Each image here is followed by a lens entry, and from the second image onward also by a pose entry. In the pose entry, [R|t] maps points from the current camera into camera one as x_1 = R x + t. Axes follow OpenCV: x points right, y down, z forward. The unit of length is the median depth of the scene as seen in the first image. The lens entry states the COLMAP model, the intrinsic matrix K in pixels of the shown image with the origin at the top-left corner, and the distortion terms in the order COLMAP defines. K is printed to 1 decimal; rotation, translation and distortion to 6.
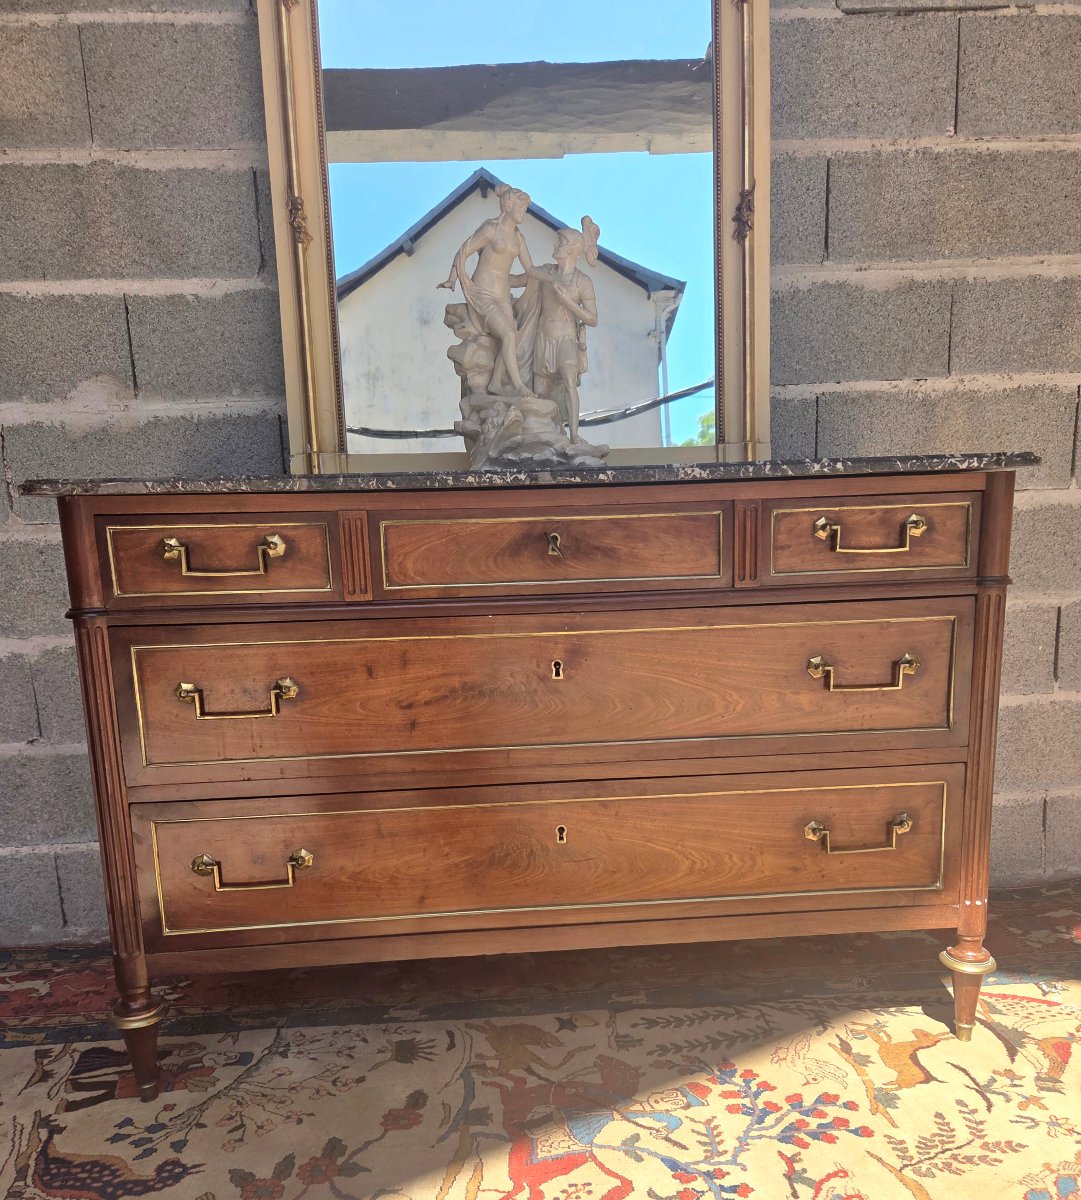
lens RADIAL K [[990.6, 0, 559.9], [0, 990.6, 737.7], [0, 0, 1]] dist [0.064437, -0.049903]
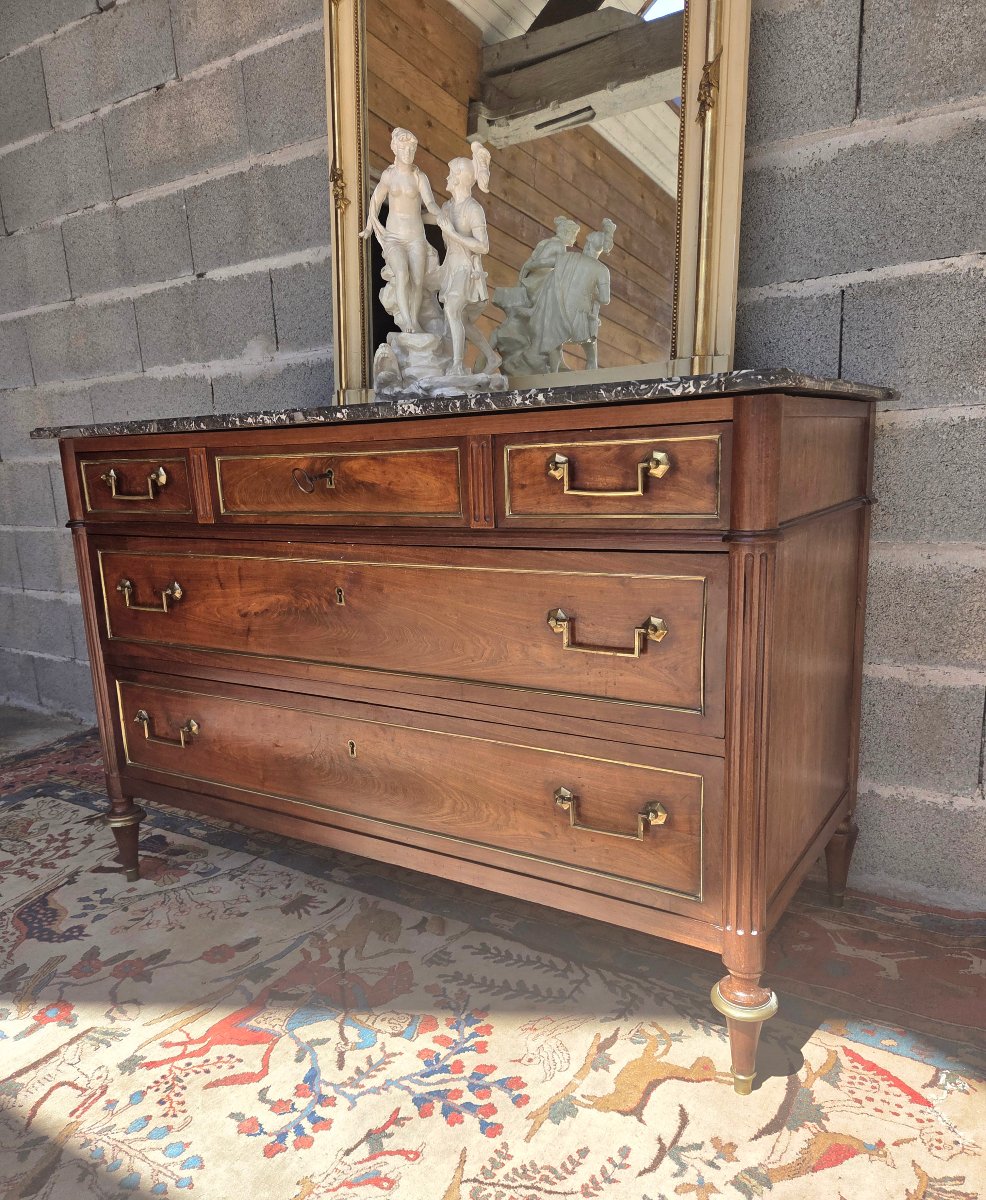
lens RADIAL K [[893.0, 0, 501.8], [0, 893.0, 655.3], [0, 0, 1]] dist [0.060612, -0.046483]
pose [[0.798892, 0.133753, -0.586414, 0.664565], [-0.107324, 0.991014, 0.079825, -0.094418], [0.591822, -0.000835, 0.806068, 0.304183]]
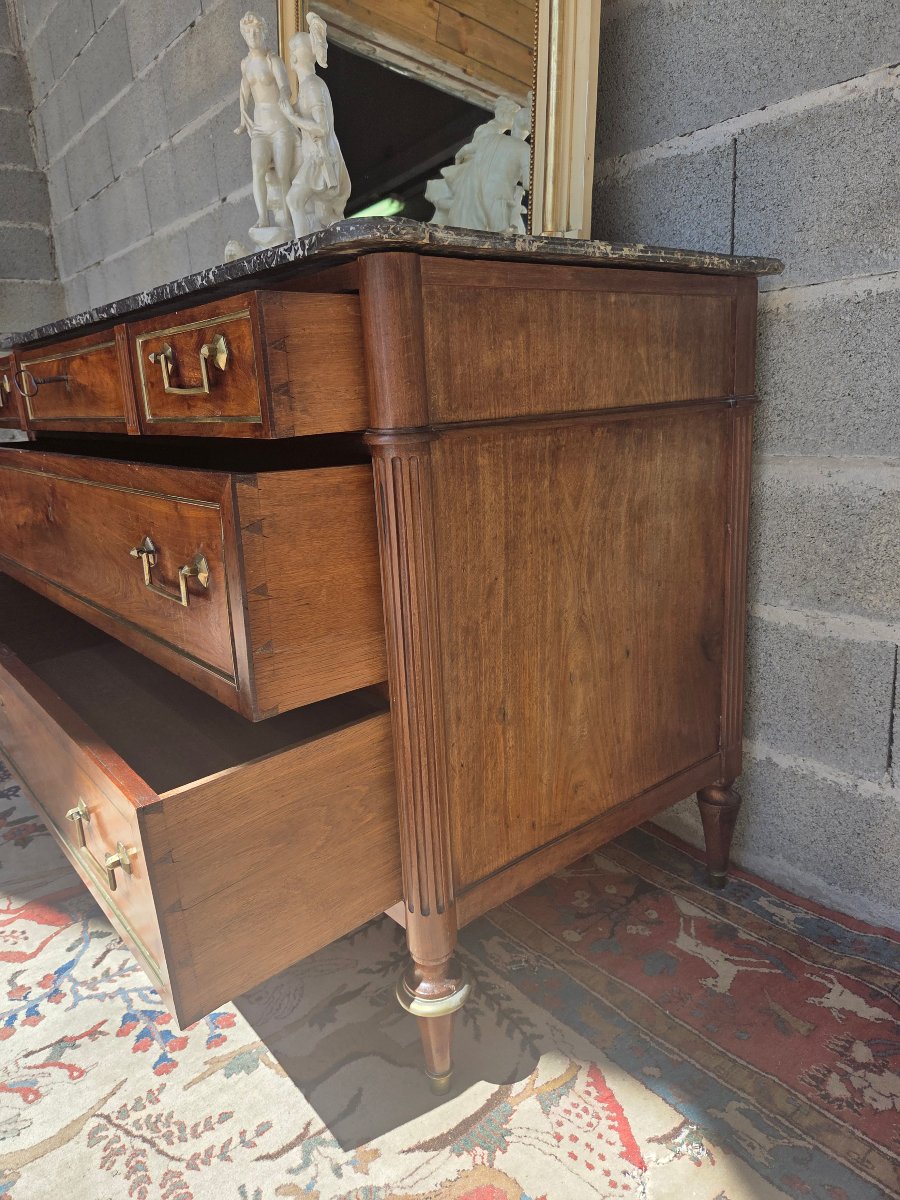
lens RADIAL K [[819.6, 0, 450.3], [0, 819.6, 592.0], [0, 0, 1]] dist [0.056725, -0.052787]
pose [[0.571691, 0.198928, -0.795988, 0.842813], [-0.133714, 0.979781, 0.148825, -0.135119], [0.809500, 0.021353, 0.586732, 0.692152]]
